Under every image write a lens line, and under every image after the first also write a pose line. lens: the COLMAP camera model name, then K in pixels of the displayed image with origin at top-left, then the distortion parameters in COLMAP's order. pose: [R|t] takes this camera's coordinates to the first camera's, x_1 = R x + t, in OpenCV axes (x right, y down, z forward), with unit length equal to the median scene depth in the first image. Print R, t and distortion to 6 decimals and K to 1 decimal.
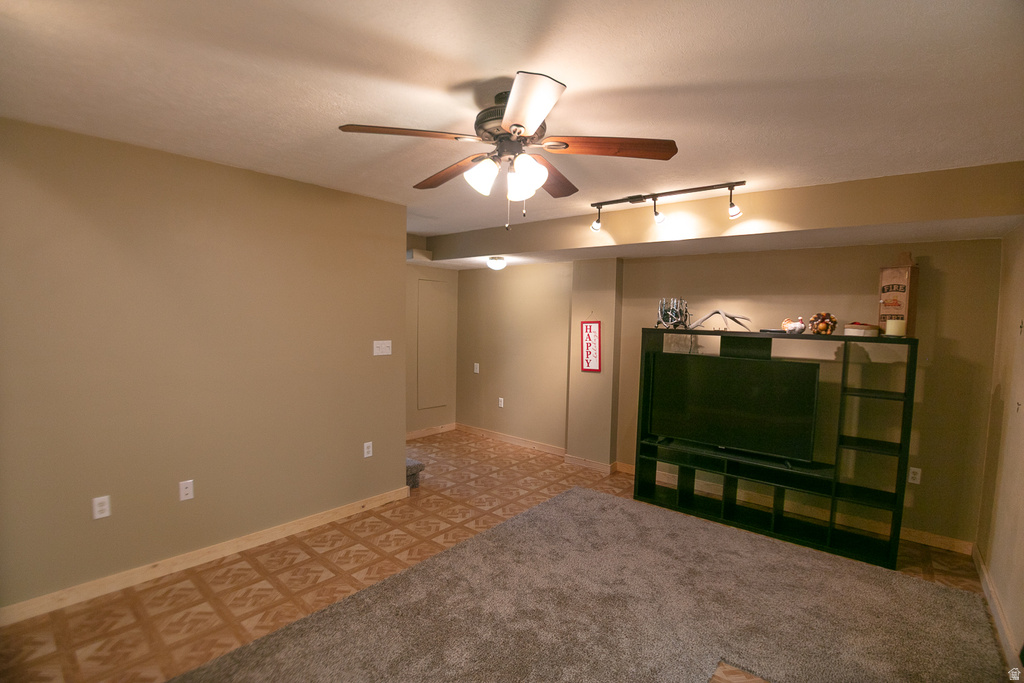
lens RADIAL K [[464.3, 0, 519.5], [0, 464.3, 346.5], [0, 0, 1]] dist [-0.053111, 0.001469]
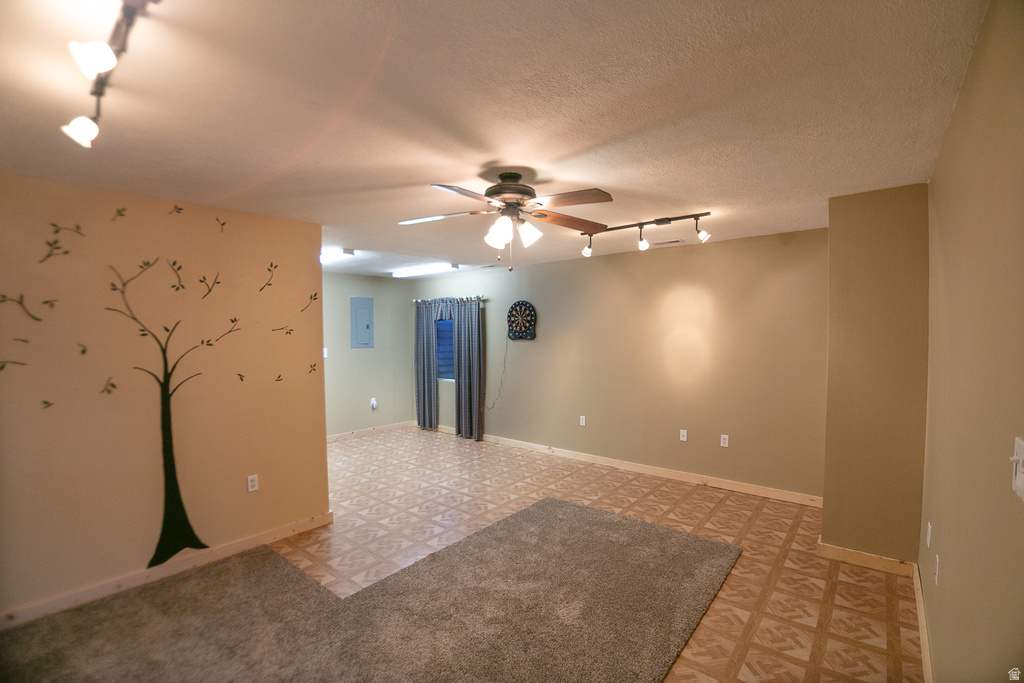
lens RADIAL K [[451.8, 0, 521.4], [0, 451.8, 346.8], [0, 0, 1]] dist [-0.051949, 0.000517]
pose [[-0.999848, -0.011331, -0.013222, -0.021617], [-0.012590, 0.994968, 0.099399, -0.087290], [0.012029, 0.099551, -0.994960, 1.262553]]
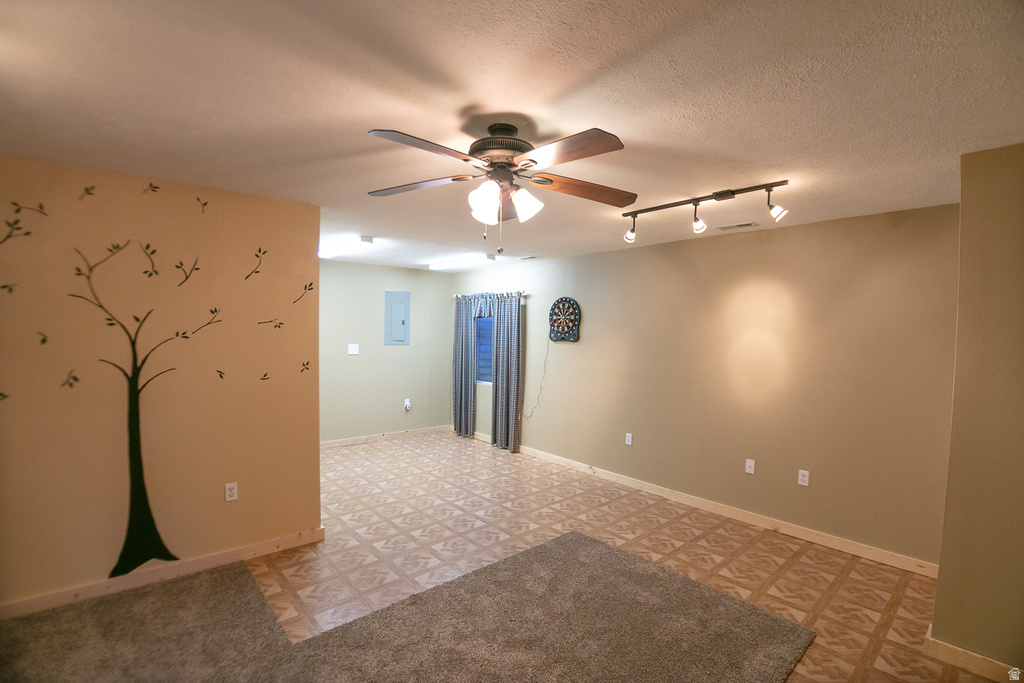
lens RADIAL K [[464.3, 0, 519.5], [0, 464.3, 346.5], [0, 0, 1]] dist [-0.053111, 0.001469]
pose [[-0.988409, -0.042803, 0.145658, -0.123675], [-0.028159, 0.994472, 0.101156, -0.079551], [-0.149182, 0.095882, -0.984150, 1.101740]]
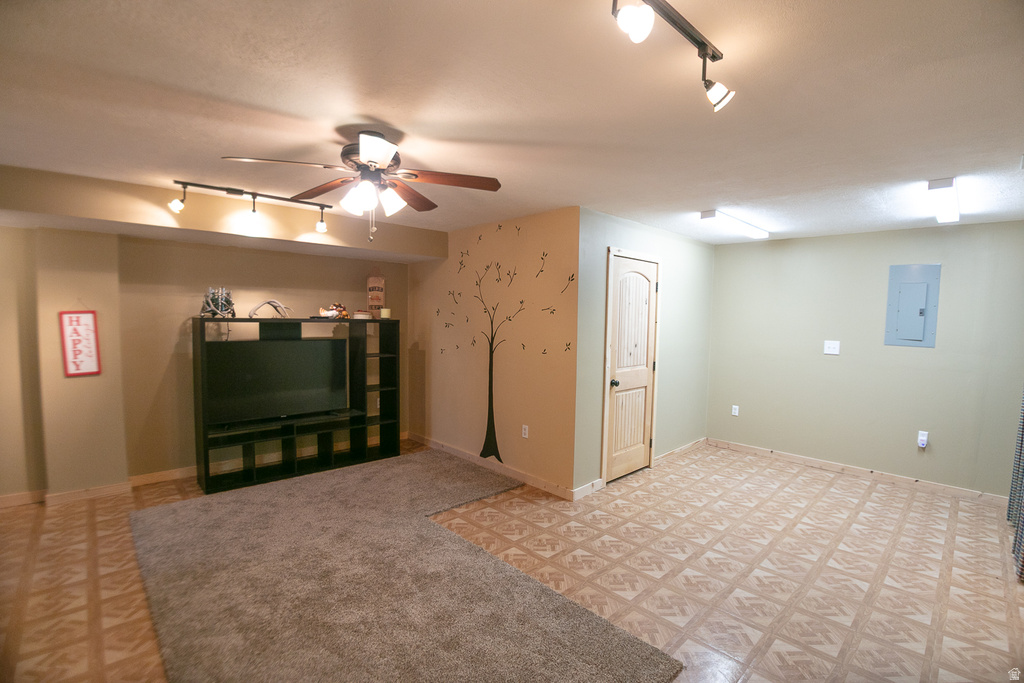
lens RADIAL K [[464.3, 0, 519.5], [0, 464.3, 346.5], [0, 0, 1]] dist [-0.053111, 0.001469]
pose [[0.113098, -0.083793, 0.990044, -0.655925], [0.045903, 0.995814, 0.079038, -0.025949], [-0.992523, 0.036507, 0.116471, 0.250446]]
